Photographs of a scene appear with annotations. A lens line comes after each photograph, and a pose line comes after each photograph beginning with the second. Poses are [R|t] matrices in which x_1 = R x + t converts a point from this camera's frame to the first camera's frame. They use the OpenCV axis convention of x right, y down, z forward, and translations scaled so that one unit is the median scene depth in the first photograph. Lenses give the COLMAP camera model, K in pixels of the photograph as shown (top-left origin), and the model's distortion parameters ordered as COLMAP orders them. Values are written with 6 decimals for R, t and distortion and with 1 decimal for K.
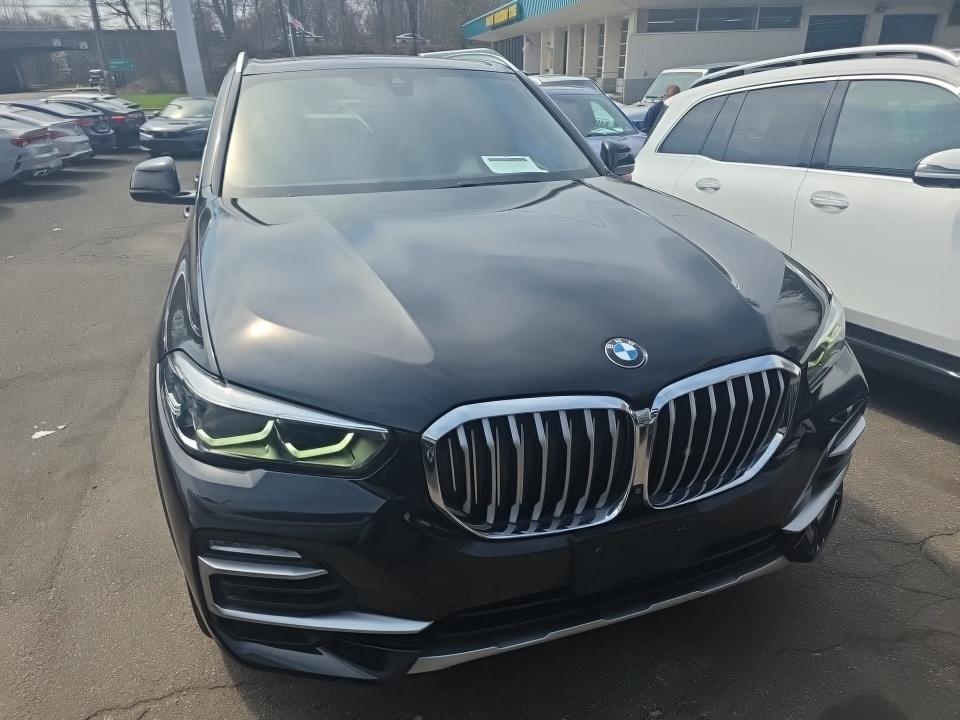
lens RADIAL K [[617.8, 0, 480.0], [0, 617.8, 360.0], [0, 0, 1]] dist [0.039582, -0.032865]
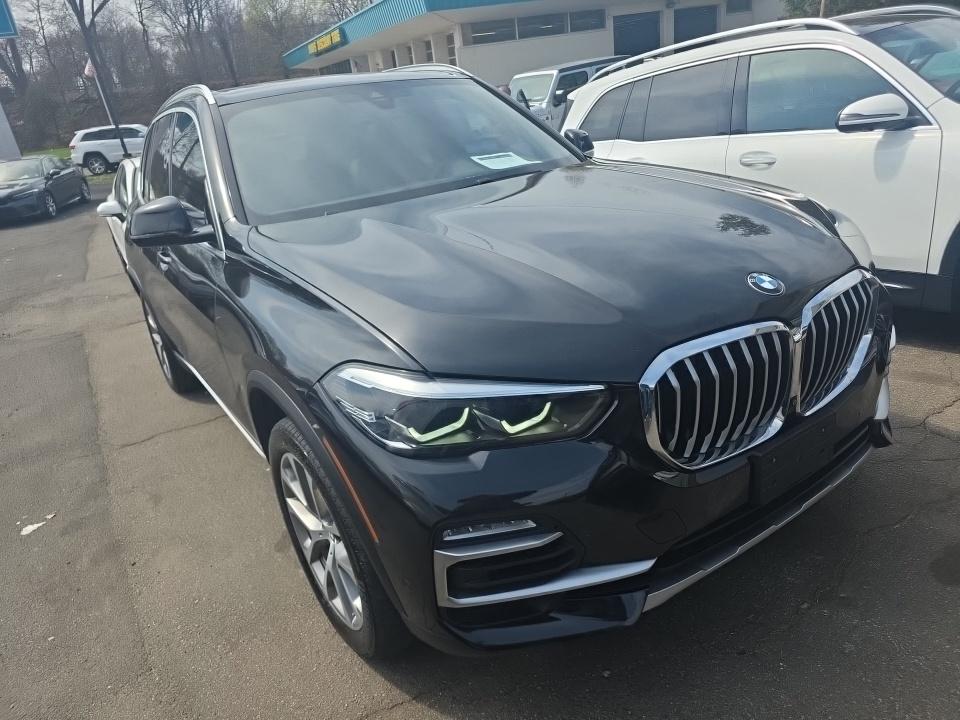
lens RADIAL K [[617.8, 0, 480.0], [0, 617.8, 360.0], [0, 0, 1]] dist [0.039582, -0.032865]
pose [[0.962846, -0.189381, 0.192518, -0.258063], [0.194322, 0.980913, -0.006939, 0.016058], [-0.187529, 0.044091, 0.981269, -0.008306]]
